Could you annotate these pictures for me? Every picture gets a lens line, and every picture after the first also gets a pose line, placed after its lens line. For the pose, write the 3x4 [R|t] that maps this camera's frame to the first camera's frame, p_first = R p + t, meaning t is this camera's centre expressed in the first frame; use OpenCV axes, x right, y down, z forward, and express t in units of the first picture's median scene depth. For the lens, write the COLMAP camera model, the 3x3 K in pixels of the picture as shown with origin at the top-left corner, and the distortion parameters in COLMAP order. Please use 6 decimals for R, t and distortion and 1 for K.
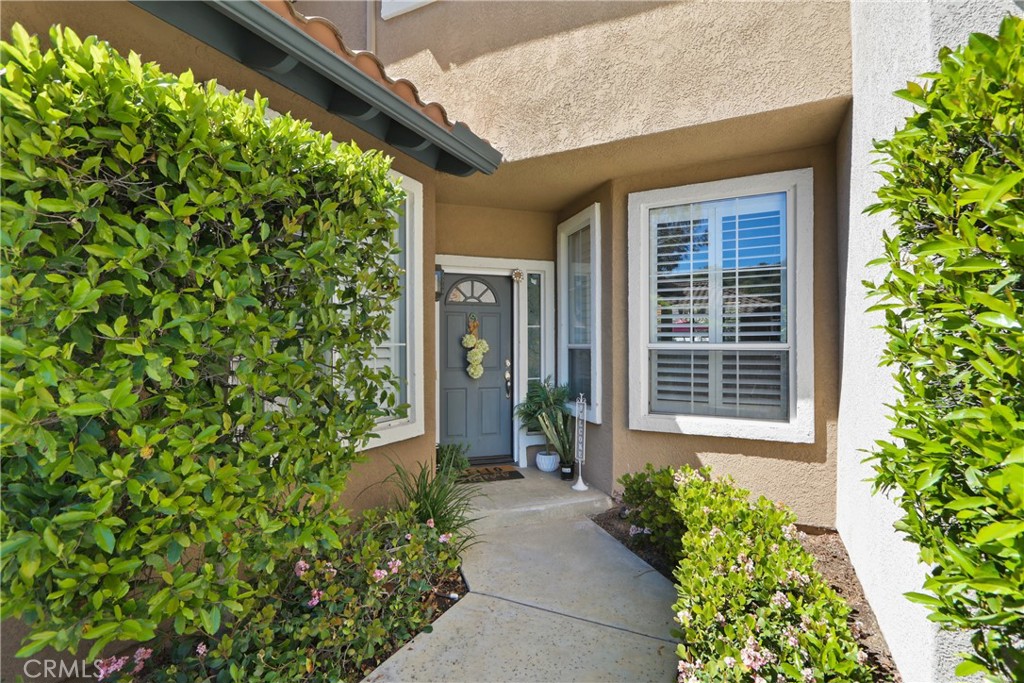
lens RADIAL K [[476.8, 0, 511.6], [0, 476.8, 341.9], [0, 0, 1]] dist [-0.003446, -0.000077]
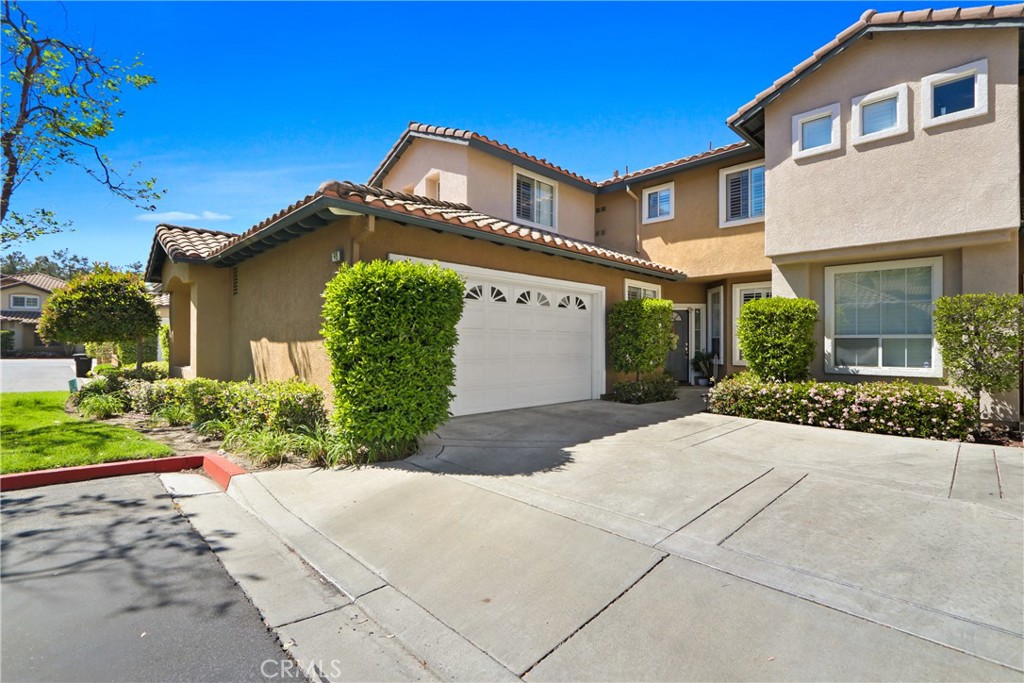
lens RADIAL K [[476.8, 0, 519.2], [0, 476.8, 340.8], [0, 0, 1]] dist [-0.003446, -0.000077]
pose [[0.954917, 0.003512, -0.296852, -0.110820], [-0.003896, 0.999992, -0.000700, 0.033581], [0.296848, 0.001825, 0.954923, -1.787420]]
